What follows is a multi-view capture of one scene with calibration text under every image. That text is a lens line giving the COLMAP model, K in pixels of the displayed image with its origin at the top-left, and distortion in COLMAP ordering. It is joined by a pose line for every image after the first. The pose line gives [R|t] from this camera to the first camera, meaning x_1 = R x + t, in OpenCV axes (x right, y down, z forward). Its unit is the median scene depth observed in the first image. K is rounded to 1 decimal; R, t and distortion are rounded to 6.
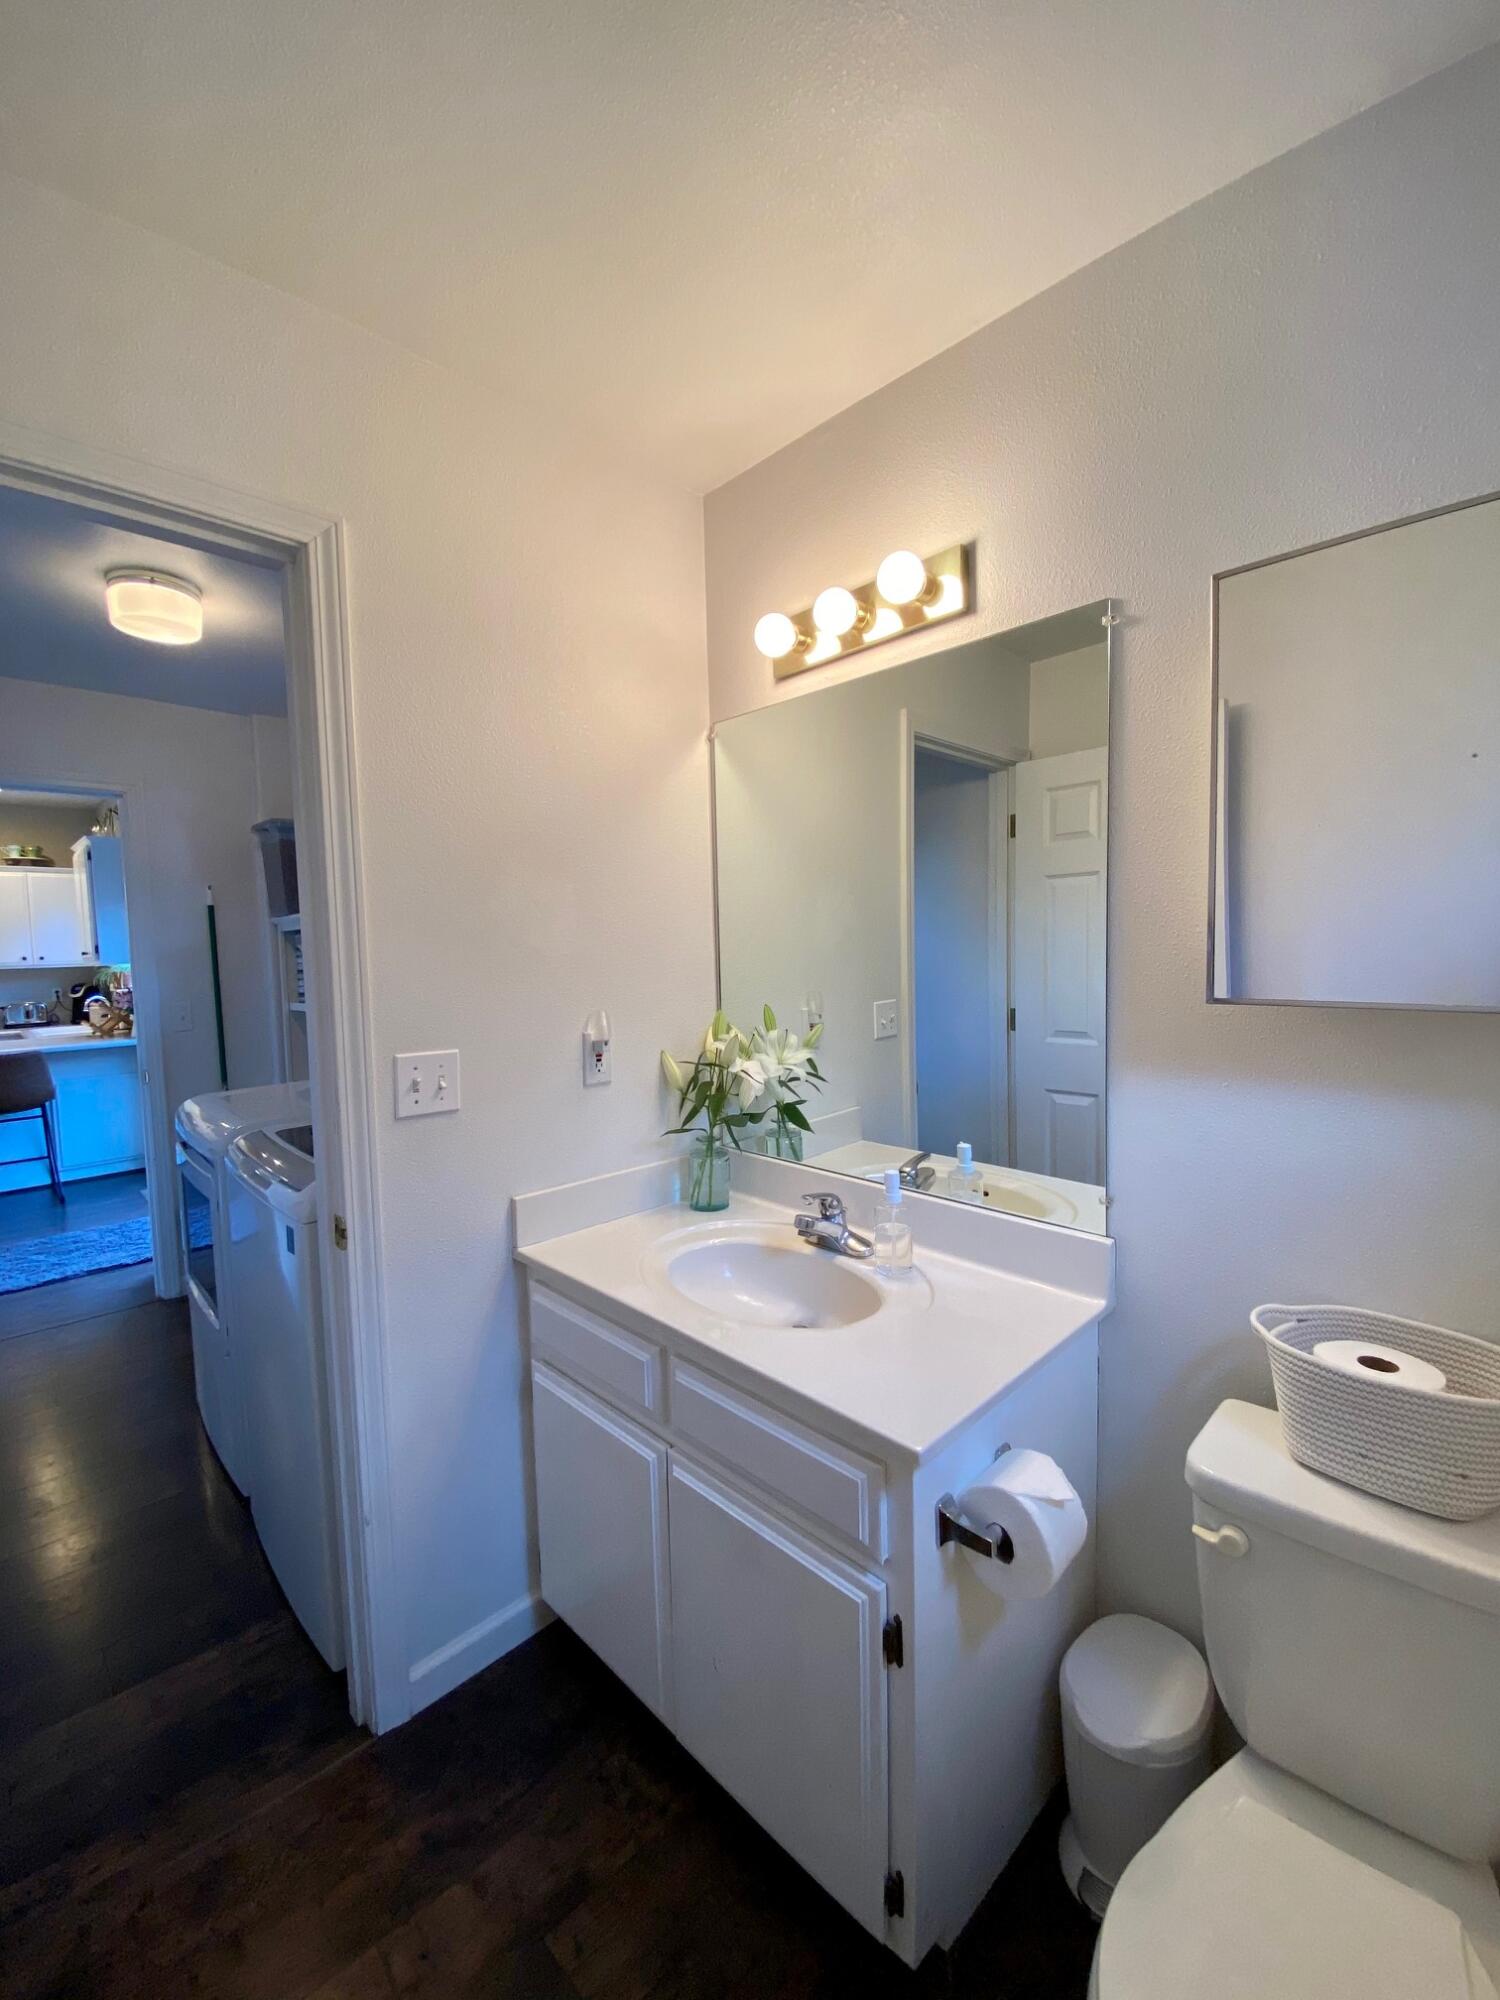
lens RADIAL K [[795.5, 0, 750.0], [0, 795.5, 1000.0], [0, 0, 1]] dist [0.020796, -0.015748]
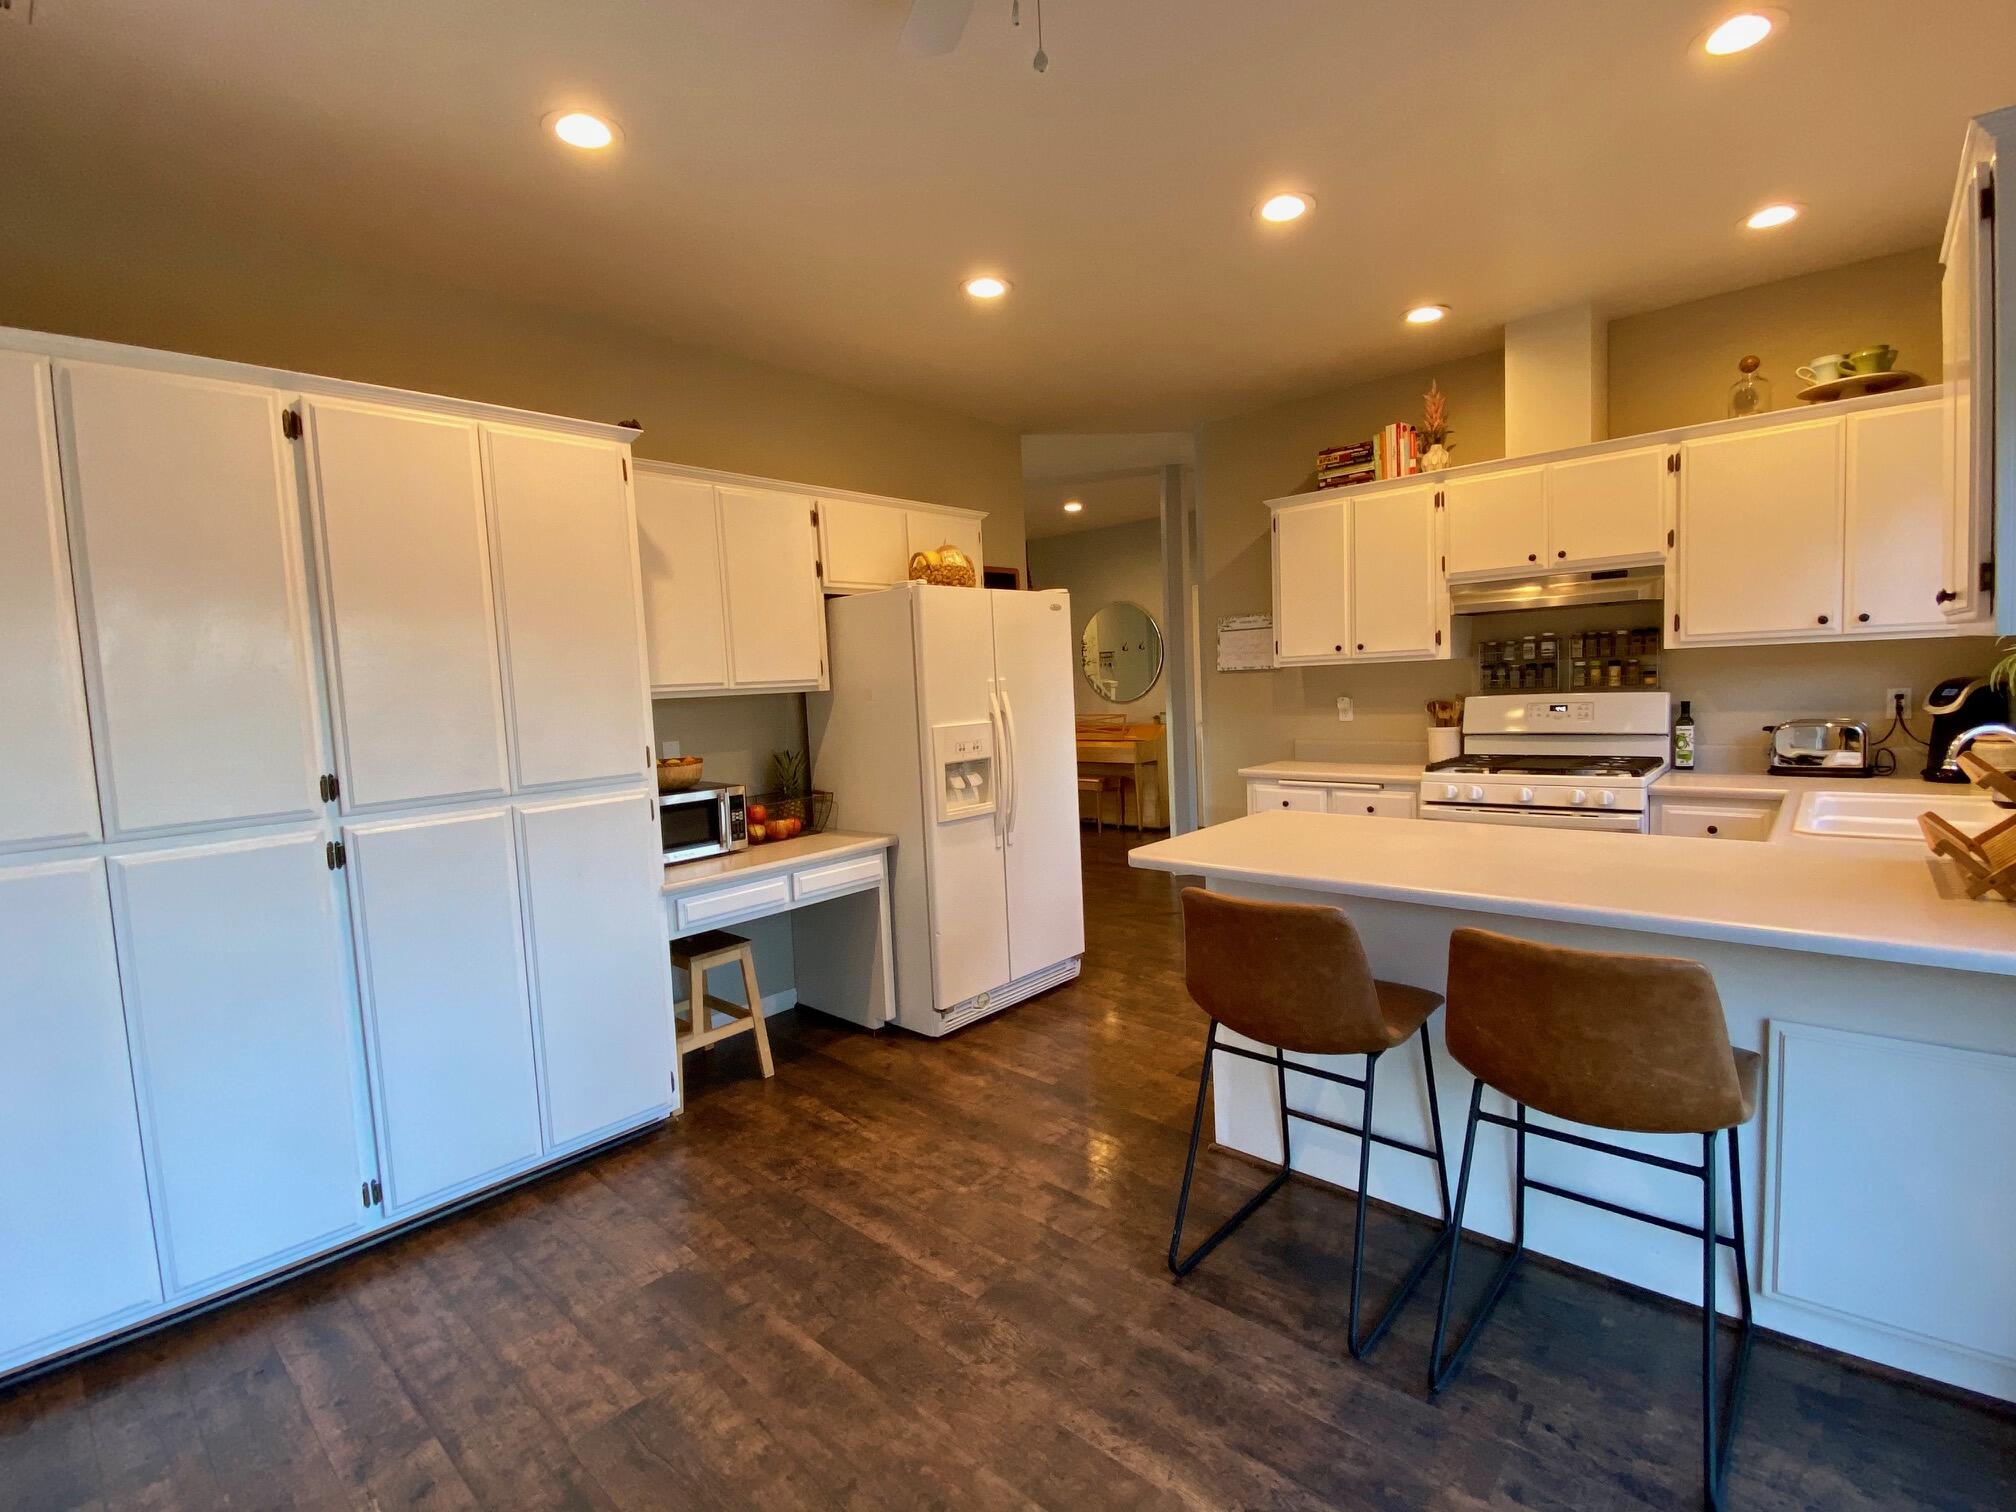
lens RADIAL K [[936.6, 0, 1008.0], [0, 936.6, 756.0], [0, 0, 1]] dist [0.000202, -0.000189]
pose [[0.046480, 0.105499, -0.993333, -0.414068], [-0.017735, 0.994338, 0.104776, -0.024173], [0.998762, 0.012747, 0.048087, 0.533791]]
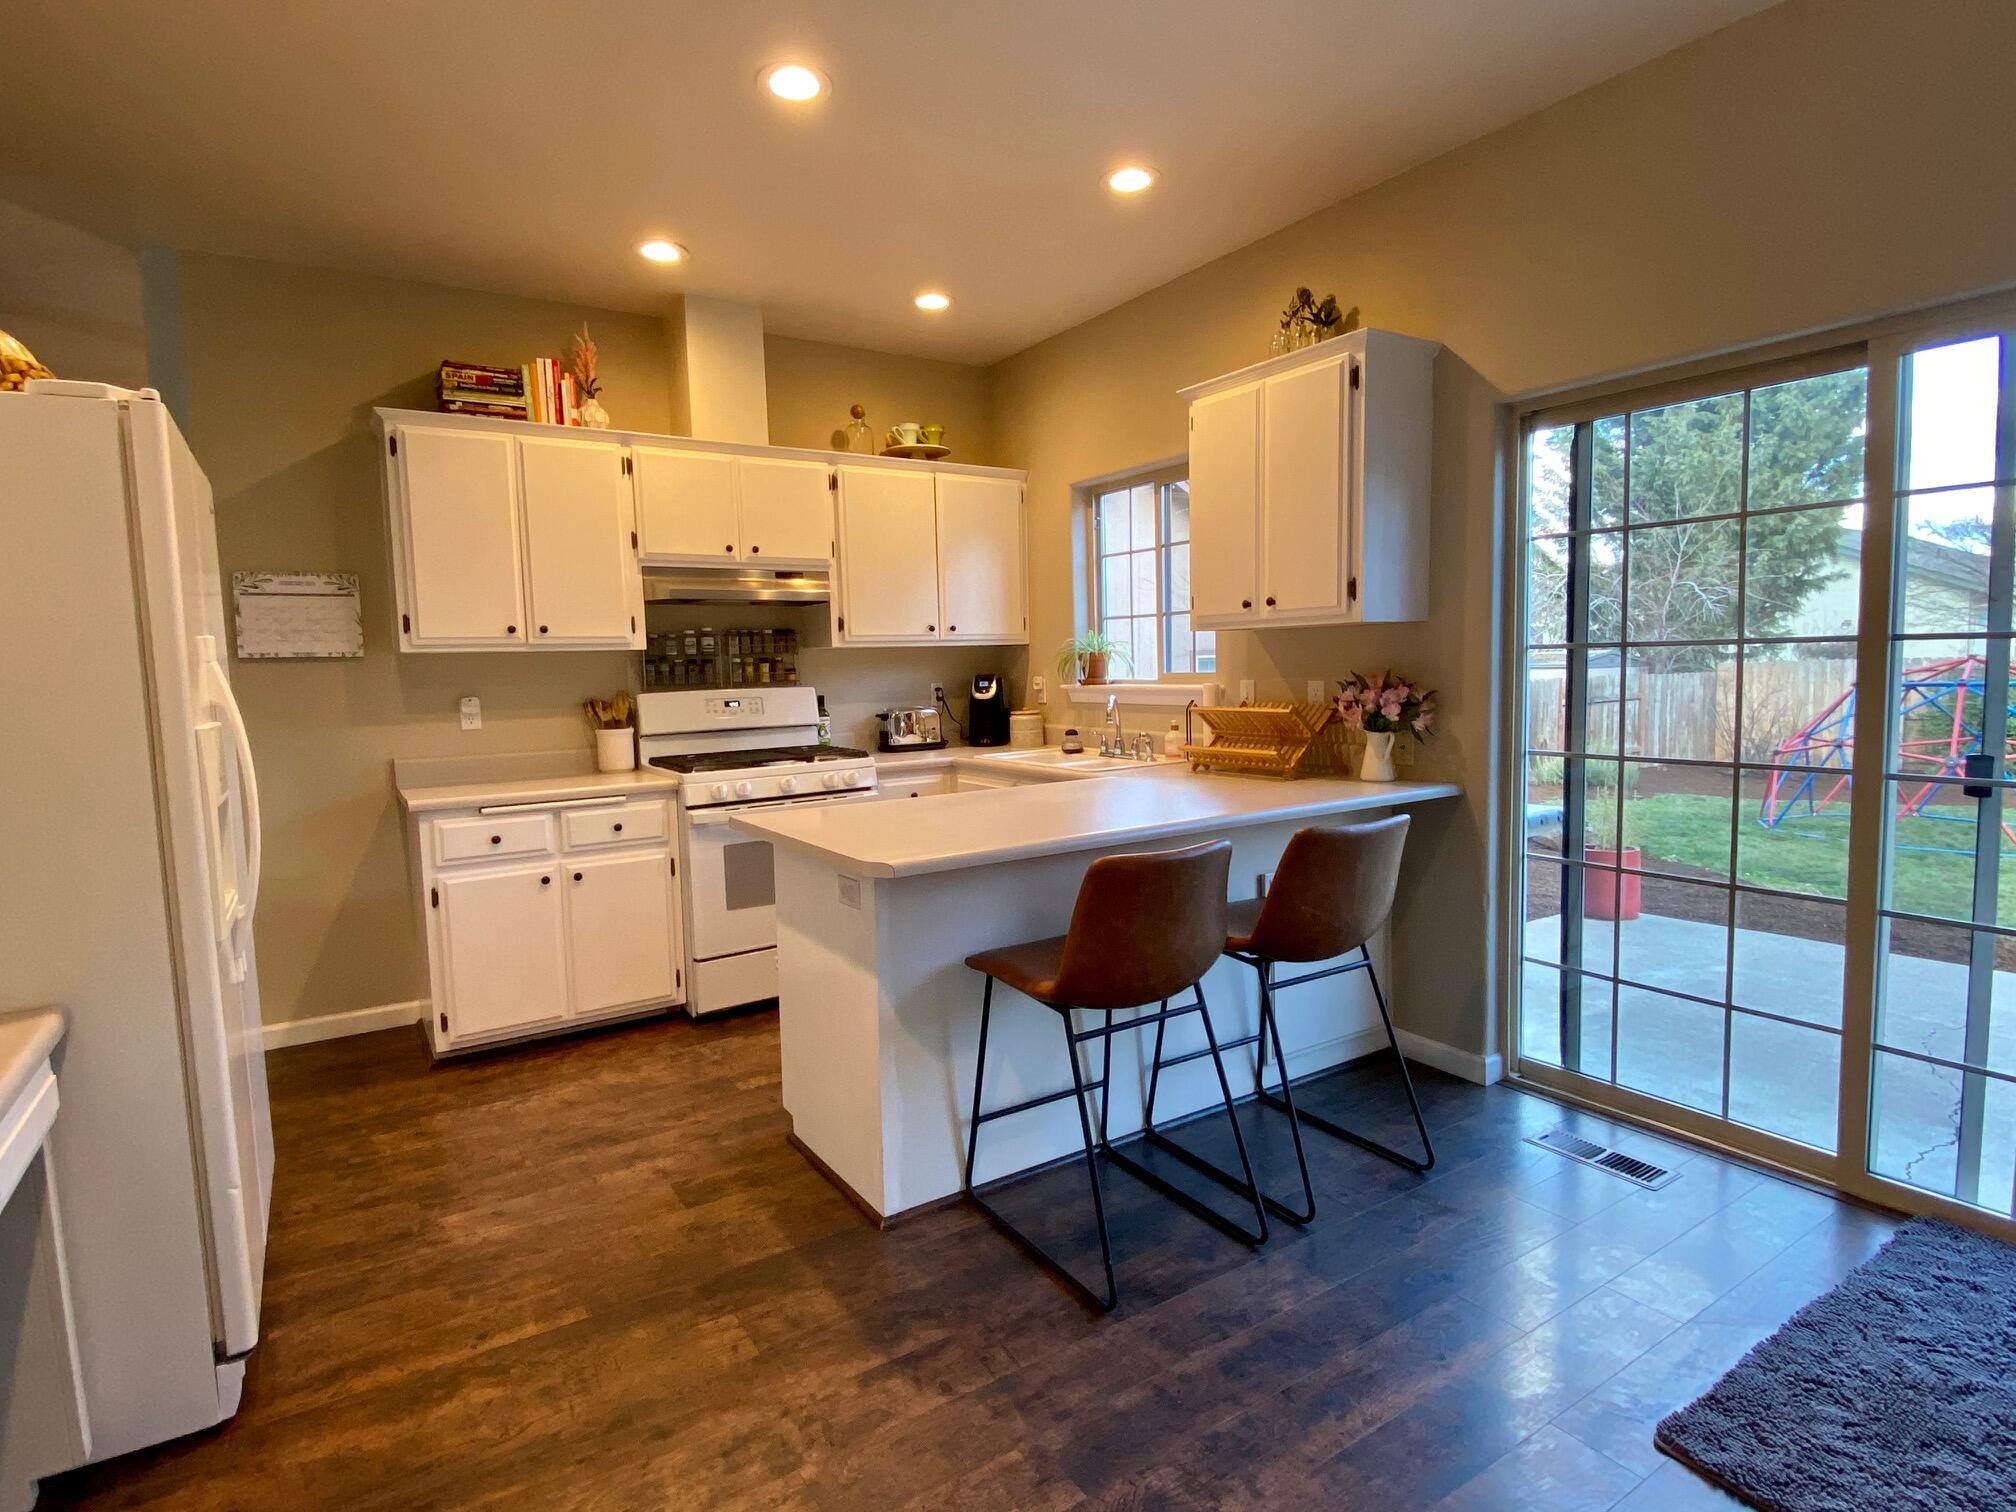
lens RADIAL K [[1061.0, 0, 1008.0], [0, 1061.0, 756.0], [0, 0, 1]] dist [0.028516, -0.001601]
pose [[0.978420, 0.019851, -0.205670, -0.688779], [-0.013201, 0.999346, 0.033657, 0.010288], [0.206204, -0.030216, 0.978042, 0.287045]]
